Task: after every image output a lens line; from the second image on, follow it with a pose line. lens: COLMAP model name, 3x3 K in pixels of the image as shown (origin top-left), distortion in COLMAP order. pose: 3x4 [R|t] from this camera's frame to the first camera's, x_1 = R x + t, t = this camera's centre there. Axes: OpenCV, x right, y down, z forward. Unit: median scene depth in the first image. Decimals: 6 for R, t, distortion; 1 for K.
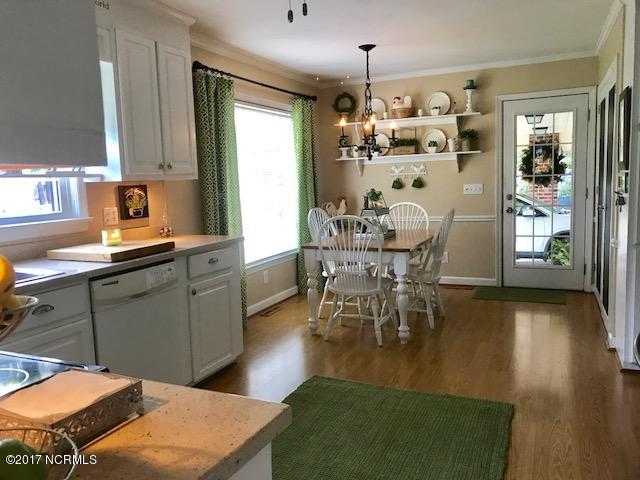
lens RADIAL K [[527.0, 0, 320.0], [0, 527.0, 240.0], [0, 0, 1]] dist [0.049761, -0.081447]
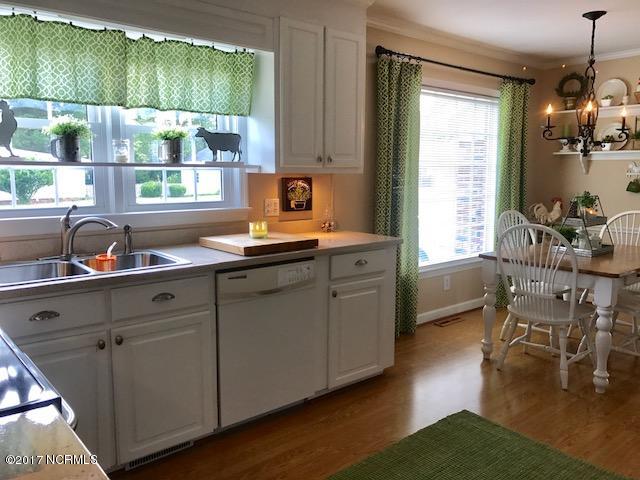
lens RADIAL K [[527.0, 0, 320.0], [0, 527.0, 240.0], [0, 0, 1]] dist [0.049761, -0.081447]
pose [[0.900887, 0.092736, -0.424032, 0.101128], [-0.084151, 0.995691, 0.038974, -0.025636], [0.425819, 0.000572, 0.904808, 0.115582]]
